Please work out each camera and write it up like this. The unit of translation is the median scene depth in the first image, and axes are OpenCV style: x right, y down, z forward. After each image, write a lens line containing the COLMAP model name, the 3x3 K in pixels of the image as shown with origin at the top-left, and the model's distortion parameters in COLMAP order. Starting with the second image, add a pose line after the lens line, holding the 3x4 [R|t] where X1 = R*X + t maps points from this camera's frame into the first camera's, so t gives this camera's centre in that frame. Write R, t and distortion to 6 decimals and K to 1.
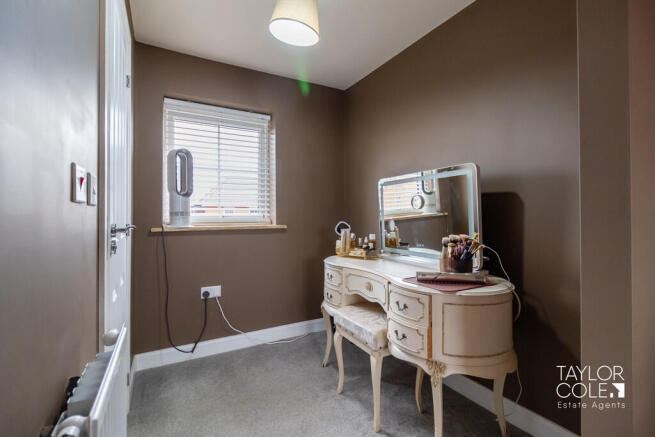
lens RADIAL K [[286.4, 0, 326.6], [0, 286.4, 217.1], [0, 0, 1]] dist [0.000975, 0.000680]
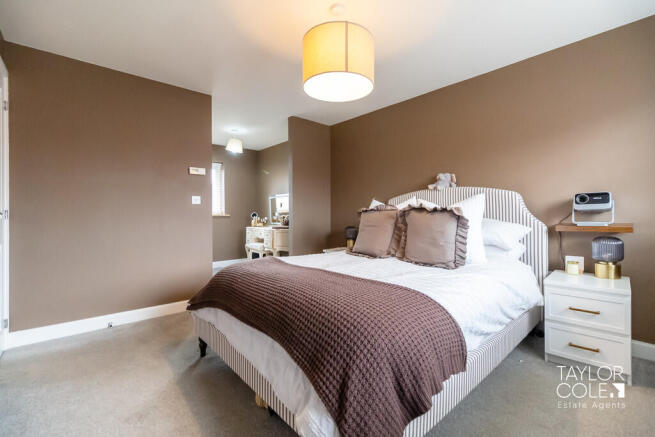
lens RADIAL K [[286.4, 0, 328.2], [0, 286.4, 217.6], [0, 0, 1]] dist [0.000975, 0.000680]
pose [[0.977562, -0.003970, 0.210612, 0.165200], [0.002643, 0.999975, 0.006582, 0.046548], [-0.210632, -0.005877, 0.977548, -1.591556]]
